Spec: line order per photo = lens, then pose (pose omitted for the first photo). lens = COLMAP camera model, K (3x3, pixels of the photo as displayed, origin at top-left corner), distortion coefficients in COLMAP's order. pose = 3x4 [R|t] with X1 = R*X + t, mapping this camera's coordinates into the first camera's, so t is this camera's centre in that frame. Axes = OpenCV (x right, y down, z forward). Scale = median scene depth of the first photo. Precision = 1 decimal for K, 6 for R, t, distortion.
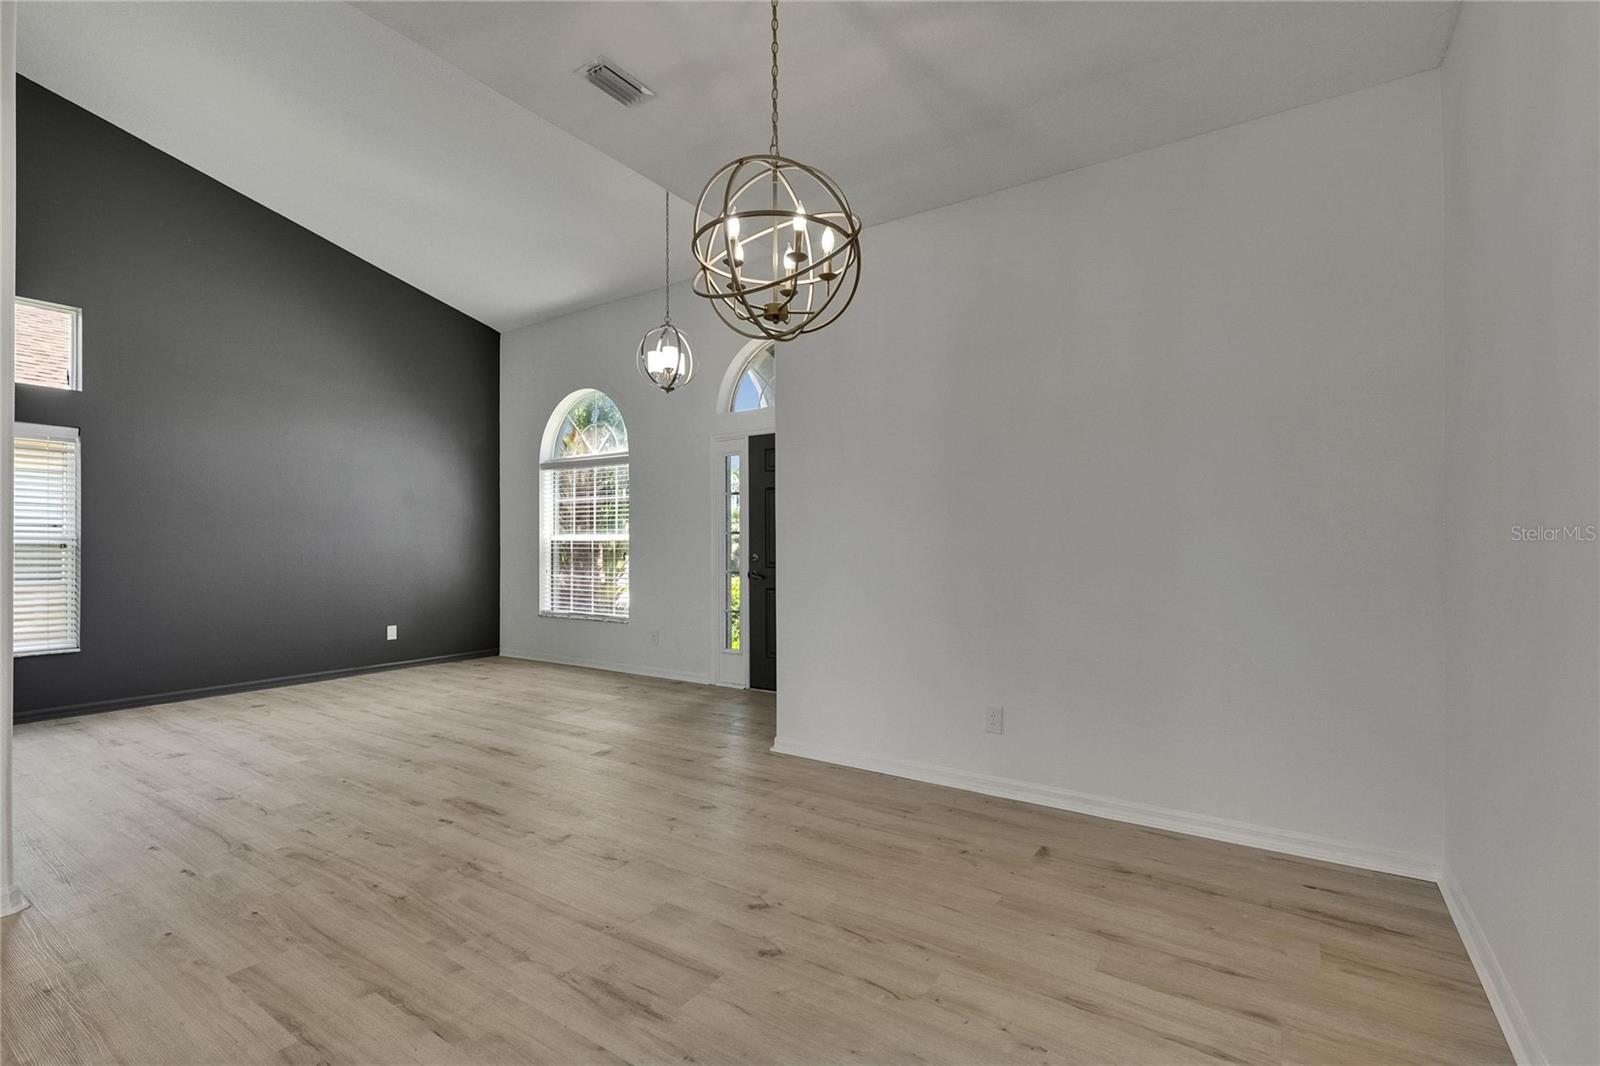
lens RADIAL K [[635.0, 0, 803.4], [0, 635.0, 540.5], [0, 0, 1]] dist [0.000338, 0.000199]
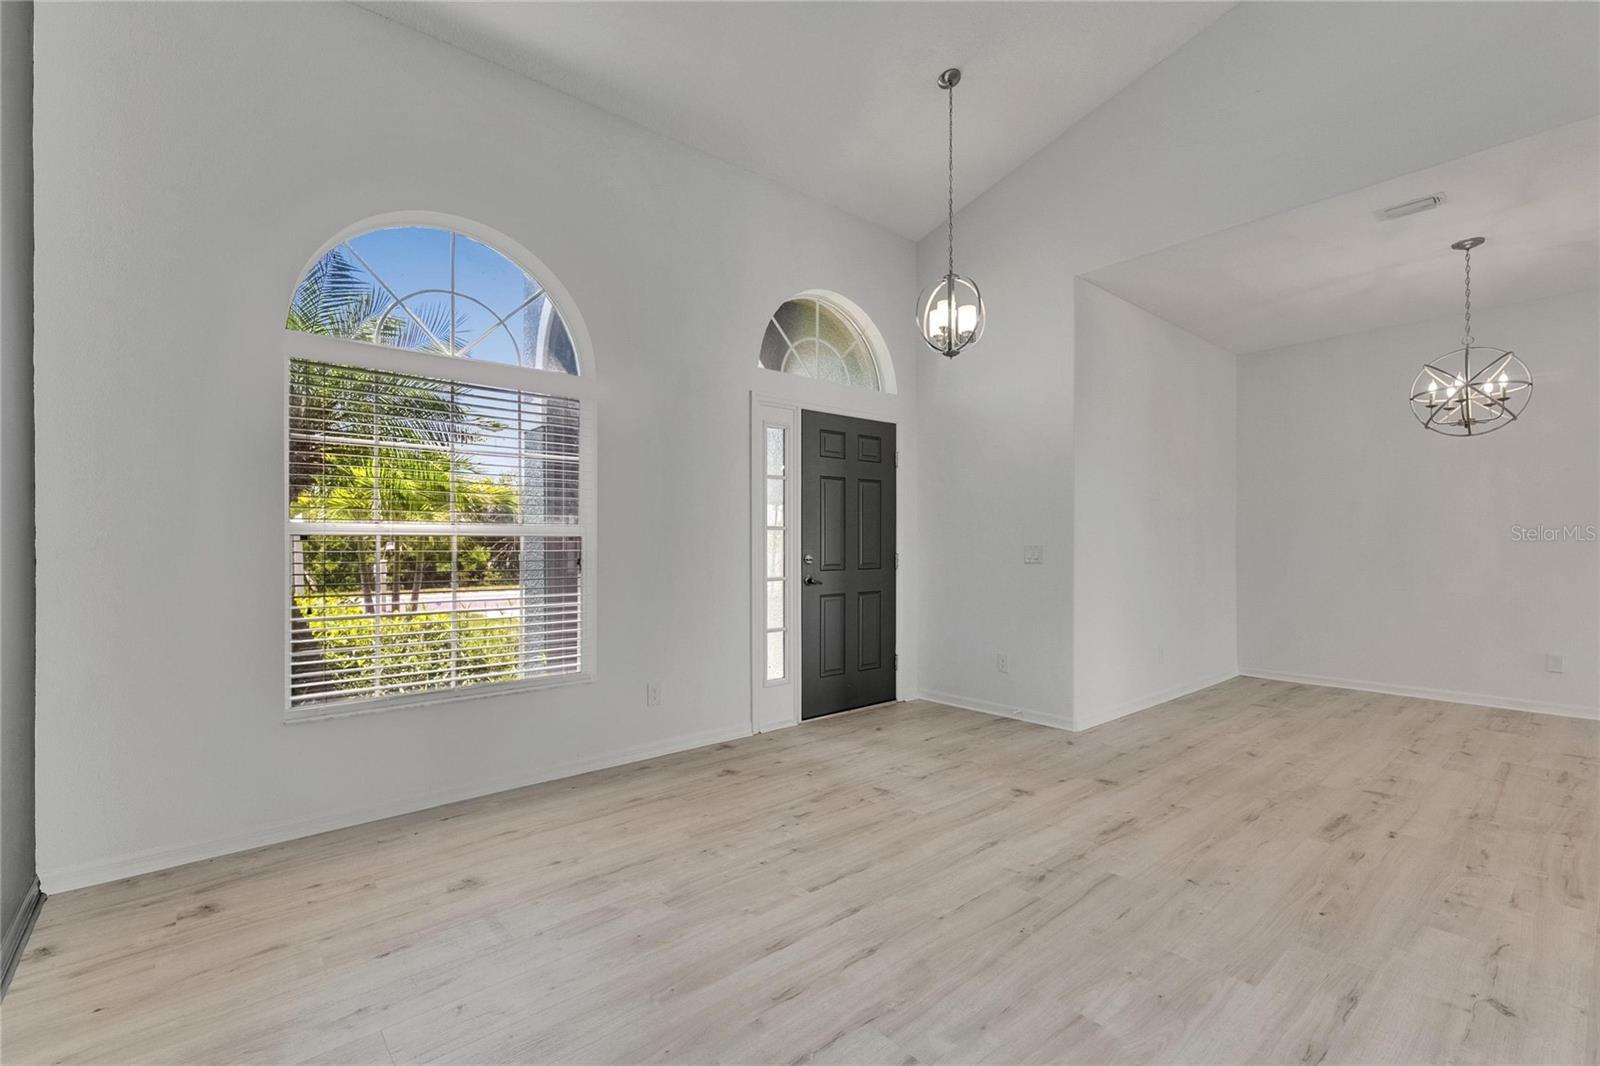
lens RADIAL K [[635.0, 0, 803.4], [0, 635.0, 540.5], [0, 0, 1]] dist [0.000338, 0.000199]
pose [[0.371463, 0.001964, 0.928446, -1.342676], [-0.010295, 0.999945, 0.002003, 0.001978], [-0.928390, -0.010303, 0.371463, 1.107131]]
